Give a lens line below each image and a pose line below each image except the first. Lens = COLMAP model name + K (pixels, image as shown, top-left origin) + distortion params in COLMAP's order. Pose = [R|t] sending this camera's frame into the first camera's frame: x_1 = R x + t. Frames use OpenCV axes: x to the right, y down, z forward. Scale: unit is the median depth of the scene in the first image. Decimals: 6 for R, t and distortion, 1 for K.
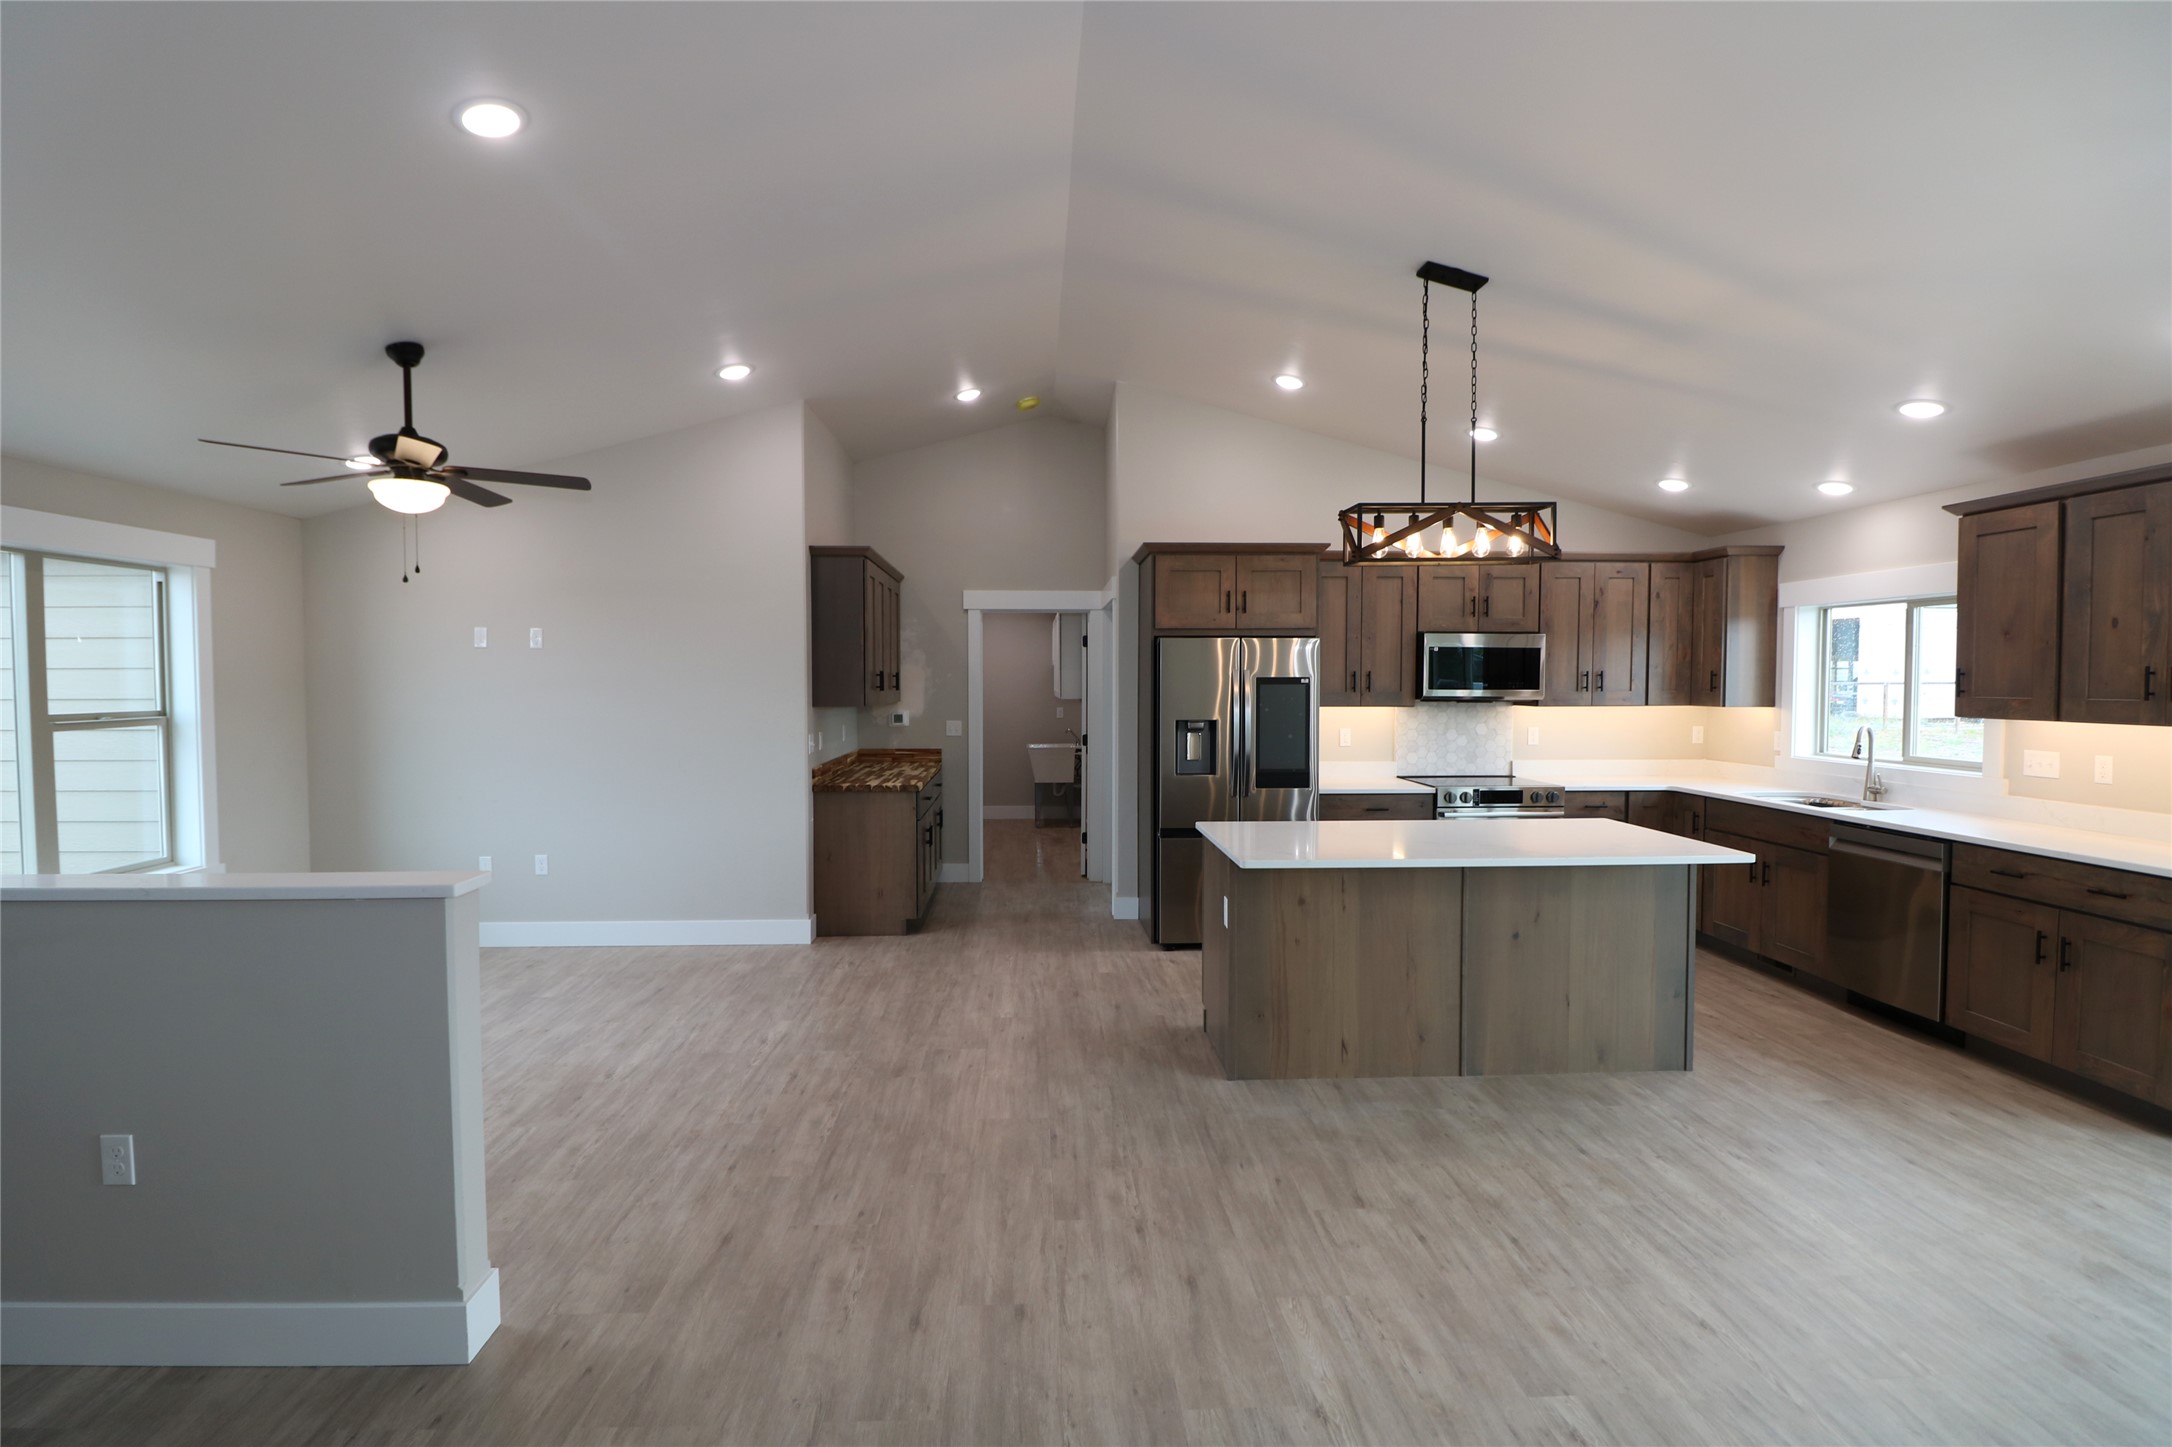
lens RADIAL K [[995.7, 0, 1067.7], [0, 995.7, 717.7], [0, 0, 1]] dist [0.000147, -0.012849]
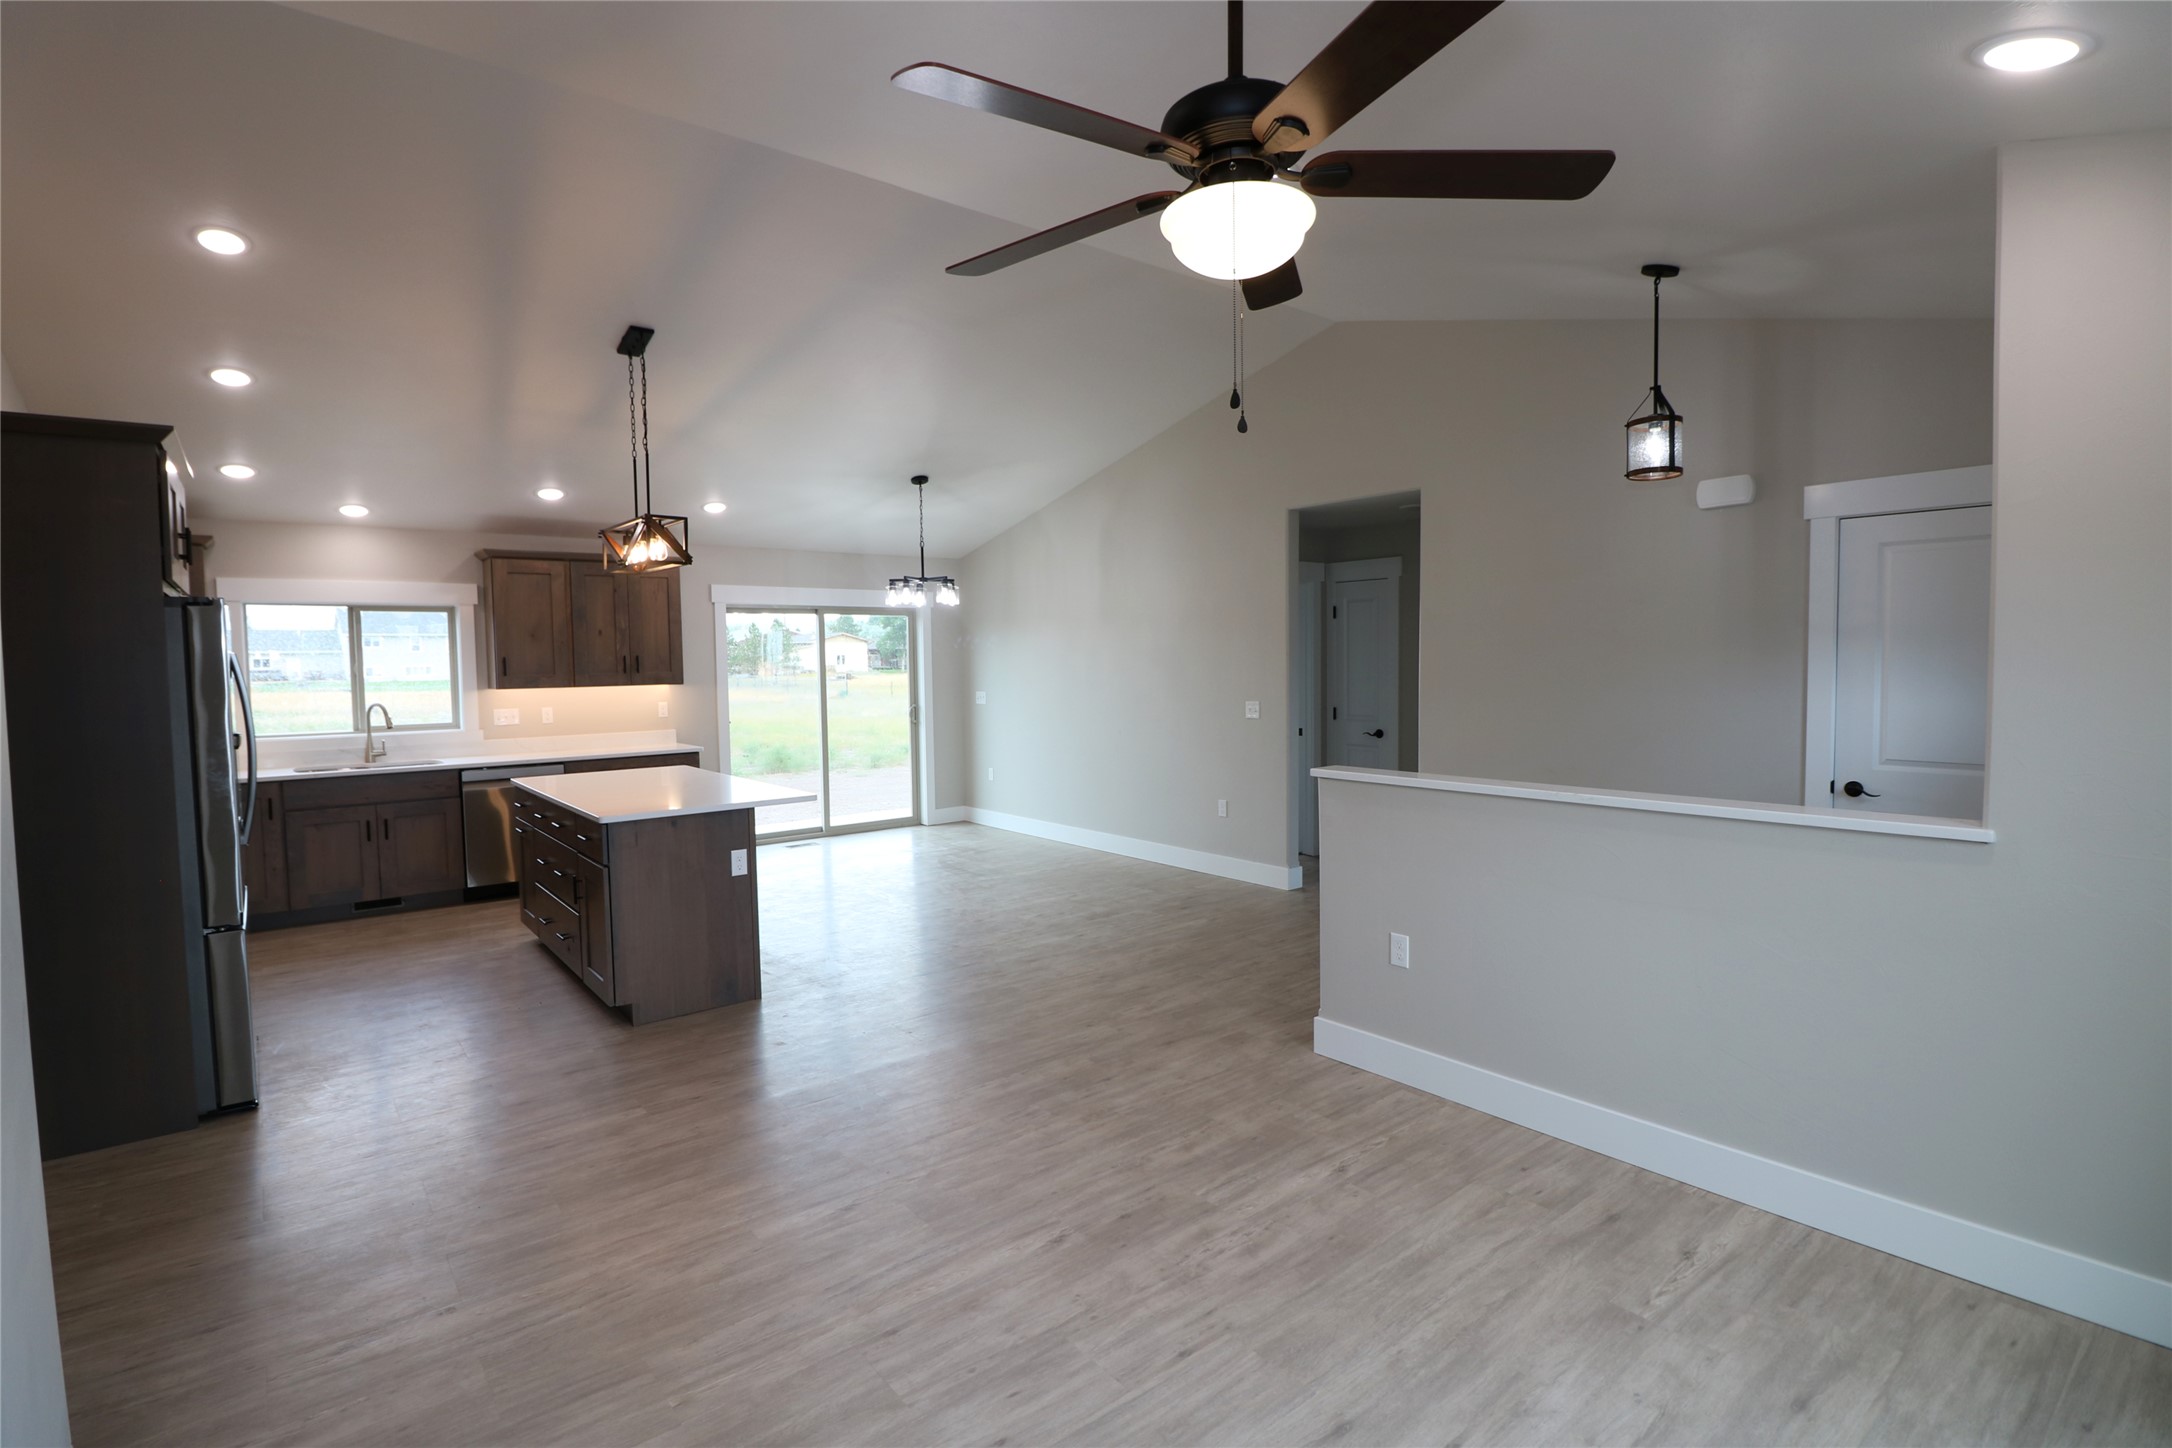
lens RADIAL K [[1028.3, 0, 1075.2], [0, 1028.3, 713.0], [0, 0, 1]] dist [0.001073, -0.015789]
pose [[-0.593395, -0.032833, 0.804241, -0.876854], [0.048653, 0.995878, 0.076554, -0.041190], [-0.803439, 0.084555, -0.589352, 1.183412]]
